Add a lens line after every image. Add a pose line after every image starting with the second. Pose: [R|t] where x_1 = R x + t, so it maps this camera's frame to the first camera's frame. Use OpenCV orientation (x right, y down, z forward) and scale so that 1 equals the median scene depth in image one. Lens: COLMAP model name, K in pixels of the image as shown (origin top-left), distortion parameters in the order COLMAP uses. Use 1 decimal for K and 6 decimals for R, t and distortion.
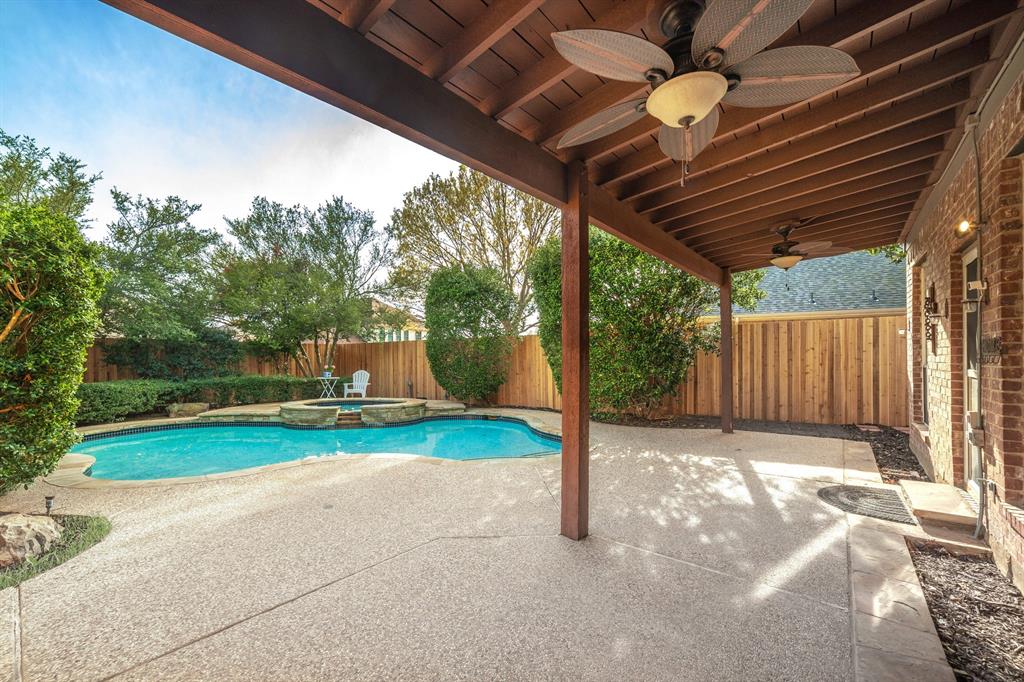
lens RADIAL K [[405.9, 0, 509.5], [0, 405.9, 367.5], [0, 0, 1]] dist [-0.001325, -0.000100]
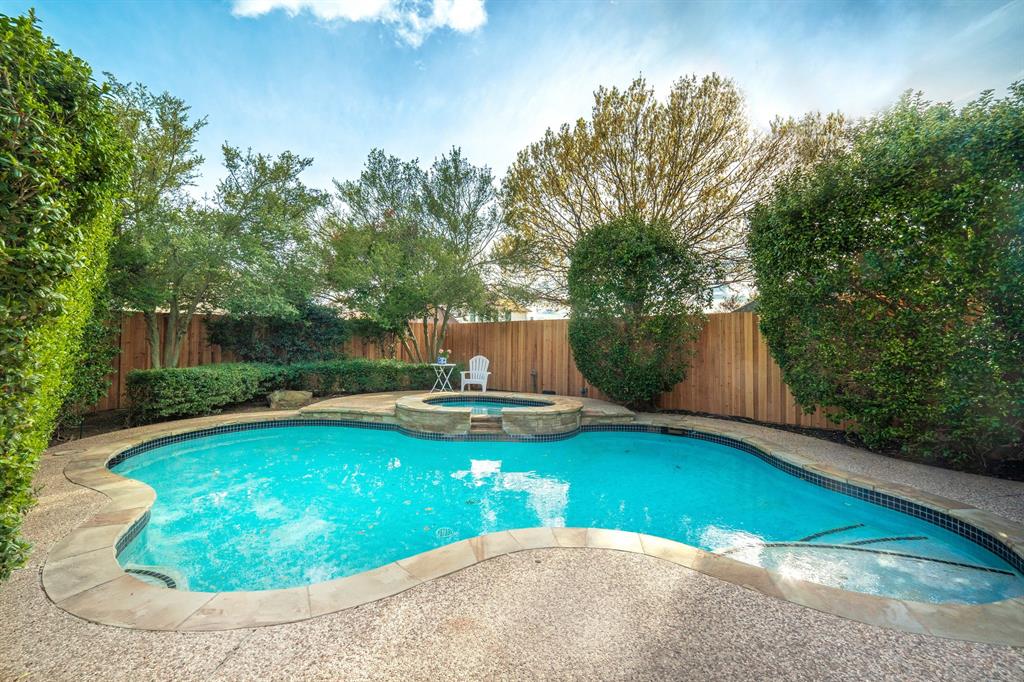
lens RADIAL K [[414.7, 0, 508.4], [0, 414.7, 336.0], [0, 0, 1]] dist [-0.001321, 0.000147]
pose [[0.981137, 0.013600, -0.192833, -0.166249], [-0.019974, 0.999315, -0.031147, -0.009421], [0.192277, 0.034411, 0.980737, 0.216612]]
